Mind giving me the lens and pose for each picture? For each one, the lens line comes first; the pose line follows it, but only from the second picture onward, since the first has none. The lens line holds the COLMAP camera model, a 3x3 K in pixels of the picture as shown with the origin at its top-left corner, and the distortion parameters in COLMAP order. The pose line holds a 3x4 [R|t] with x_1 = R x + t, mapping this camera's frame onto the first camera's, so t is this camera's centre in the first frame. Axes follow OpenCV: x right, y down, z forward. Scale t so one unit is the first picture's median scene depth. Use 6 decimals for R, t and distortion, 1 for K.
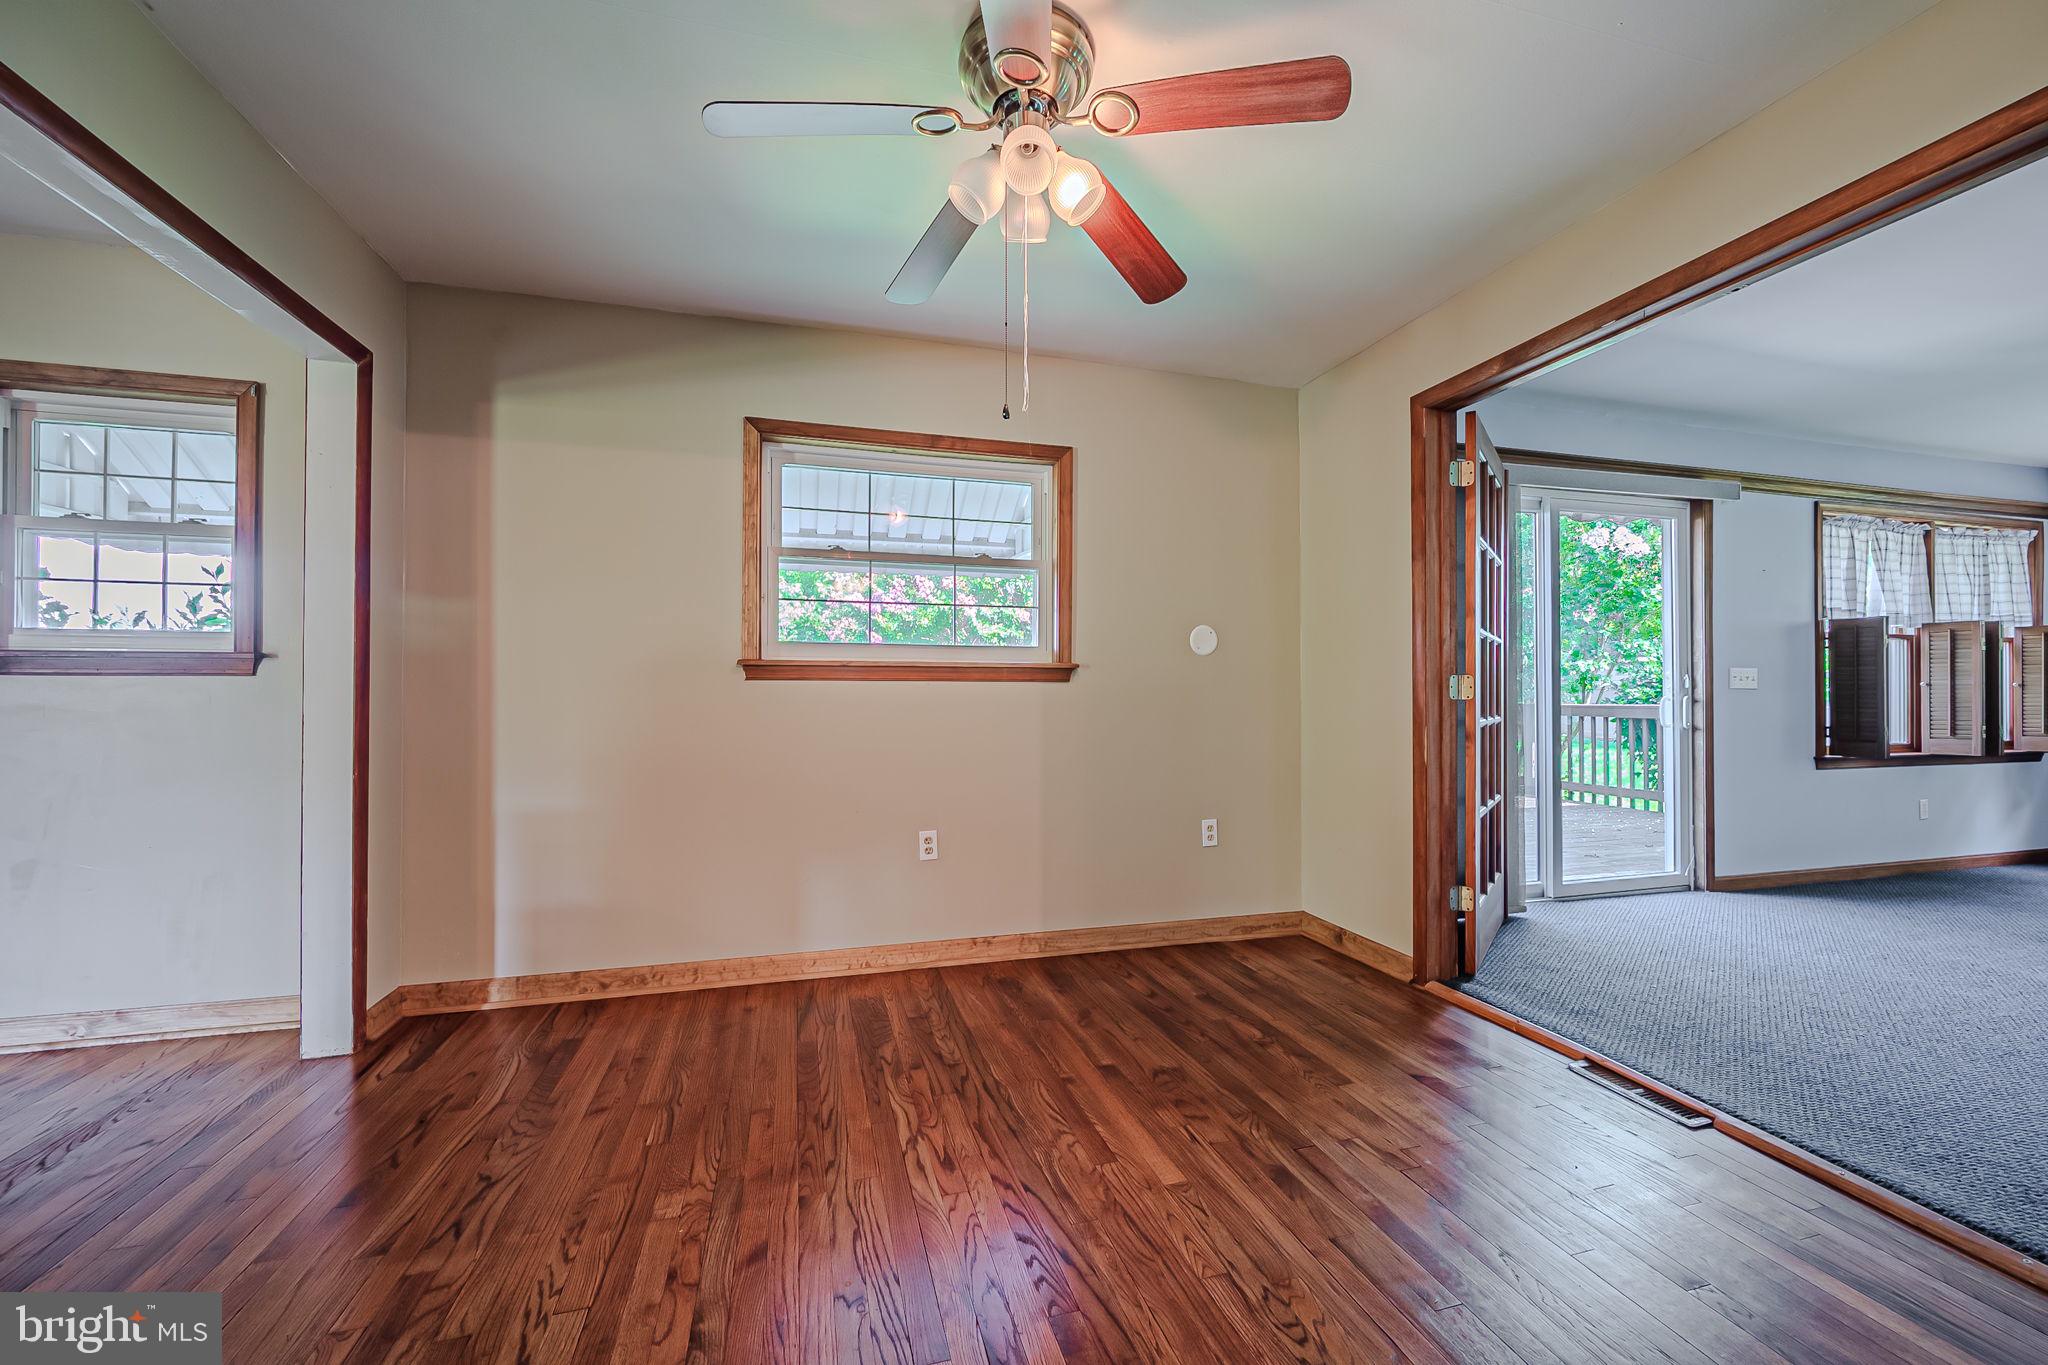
lens RADIAL K [[807.3, 0, 1030.3], [0, 807.3, 692.2], [0, 0, 1]] dist [-0.000833, -0.000454]
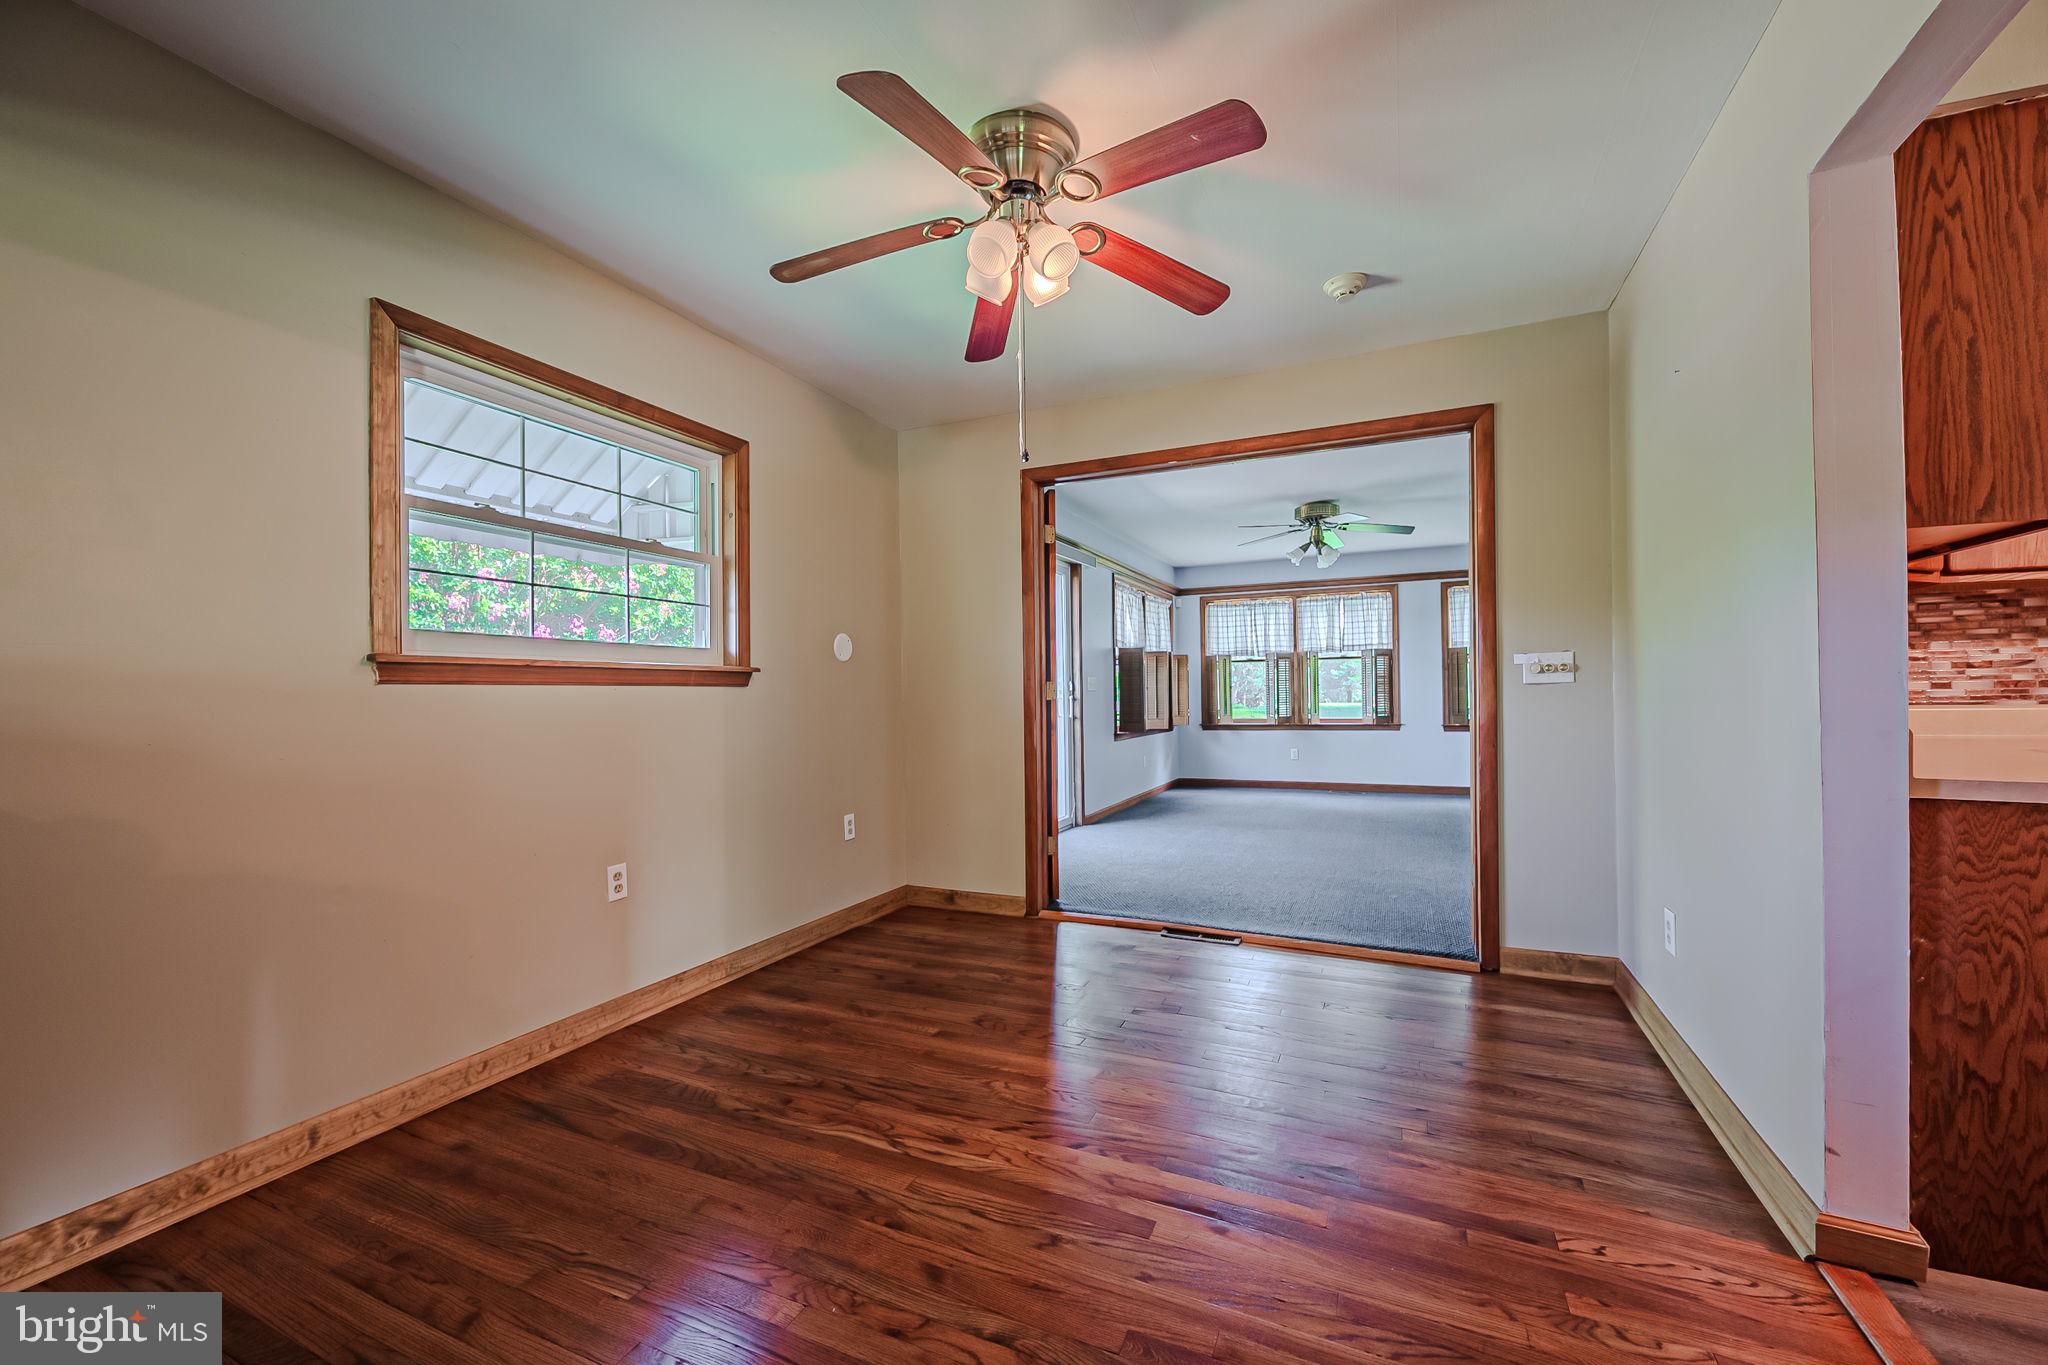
lens RADIAL K [[807.3, 0, 1032.1], [0, 807.3, 693.0], [0, 0, 1]] dist [-0.000833, -0.000454]
pose [[0.648314, -0.005880, 0.761350, -0.469401], [0.007243, 0.999973, 0.001555, -0.004531], [-0.761339, 0.004506, 0.648339, 0.125336]]
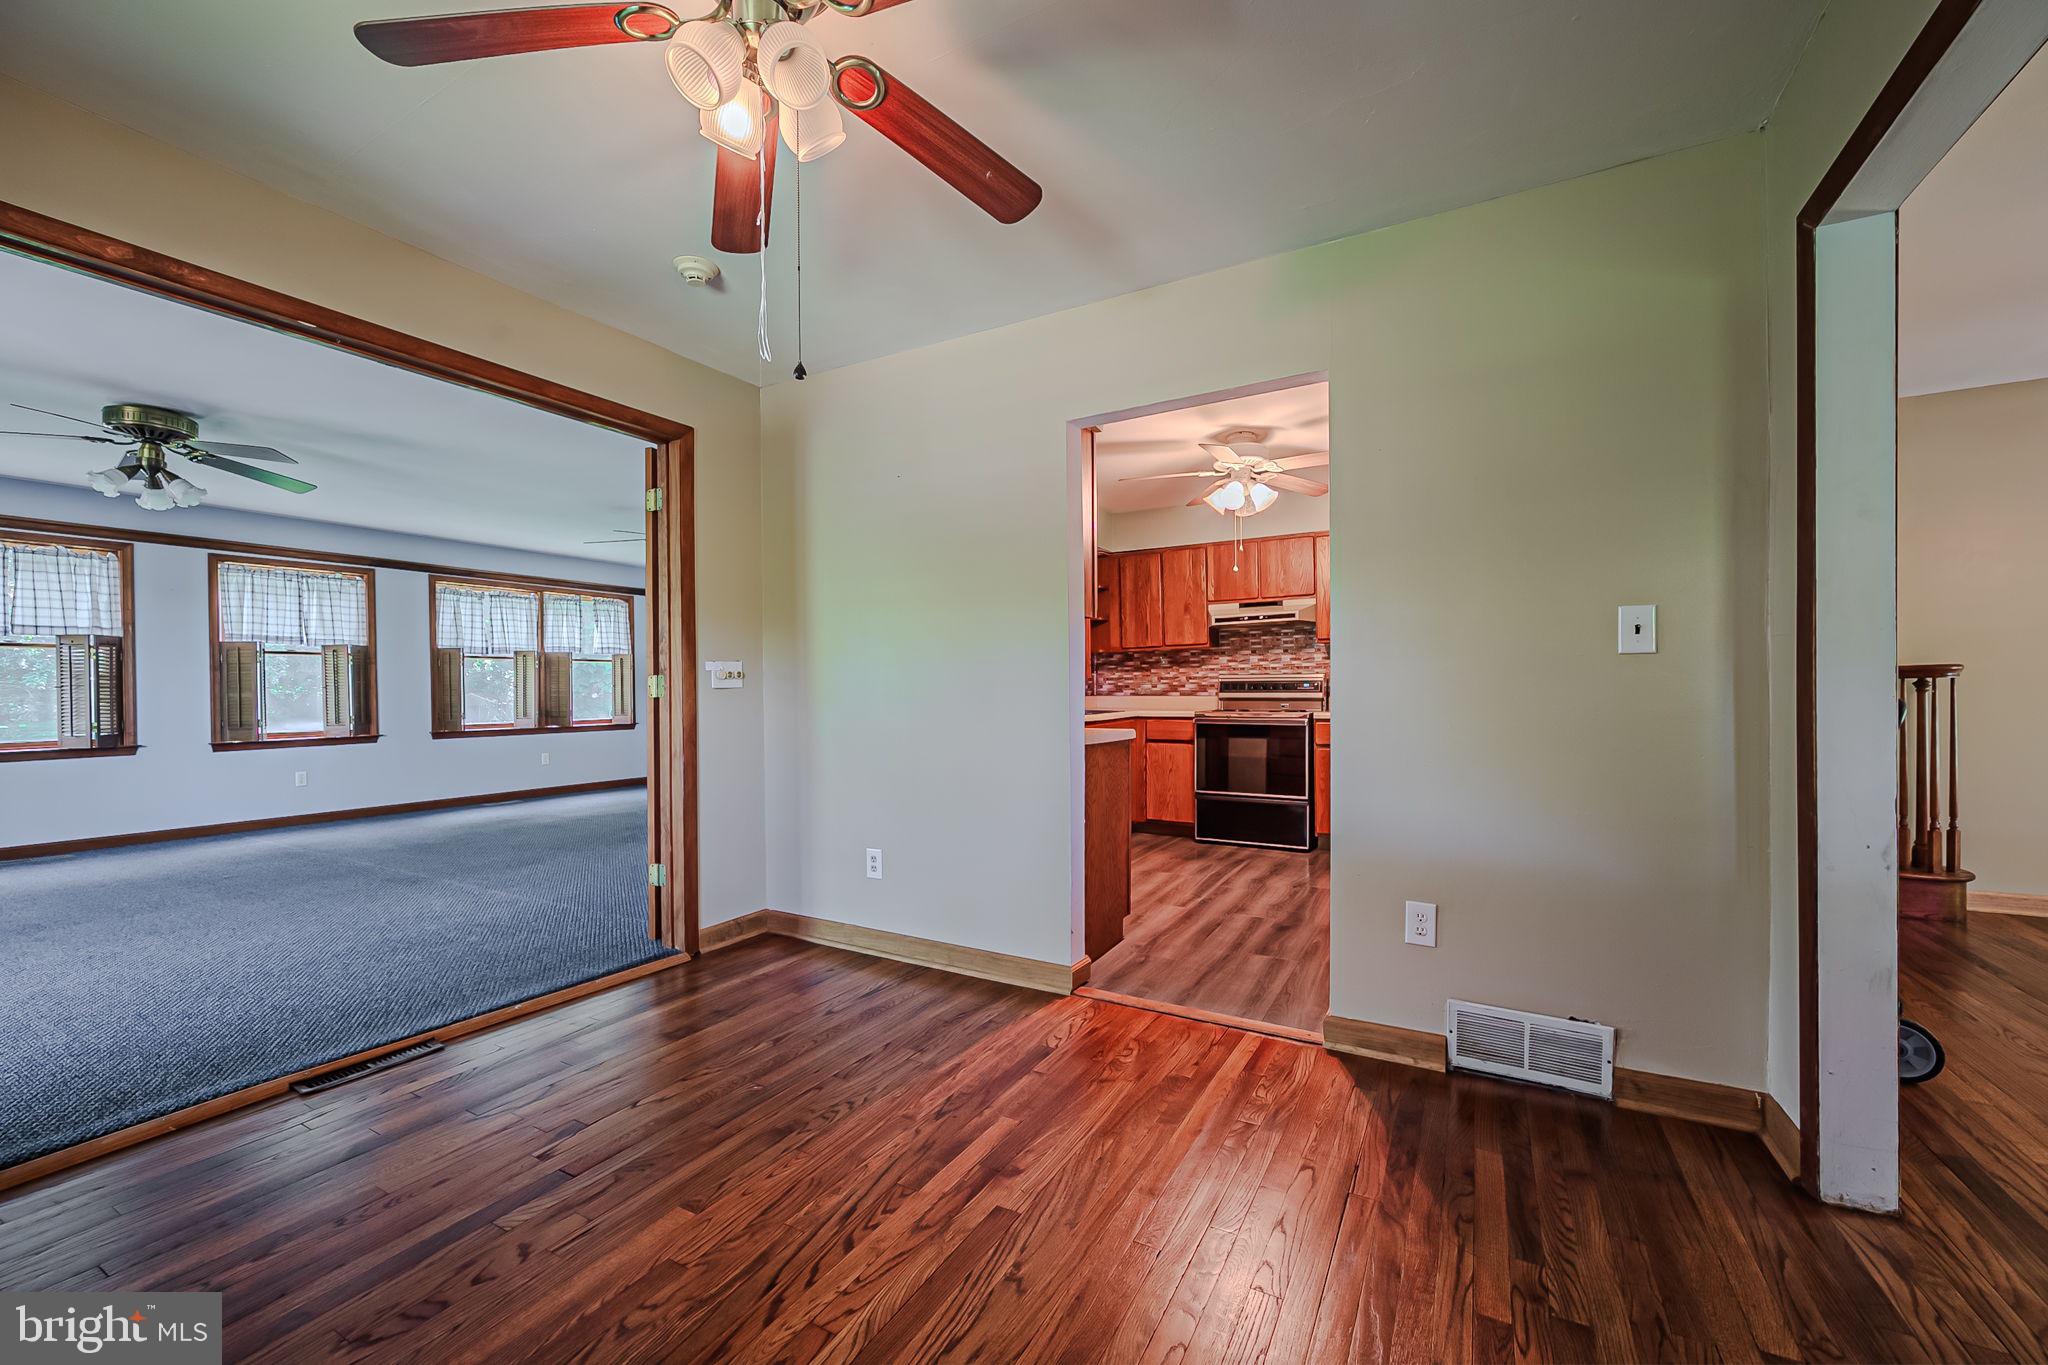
lens RADIAL K [[807.3, 0, 1030.4], [0, 807.3, 694.9], [0, 0, 1]] dist [-0.000833, -0.000454]
pose [[-0.704758, 0.000769, 0.709447, -0.420162], [0.003362, 0.999992, 0.002255, -0.002183], [-0.709440, 0.003974, -0.704755, 0.740399]]
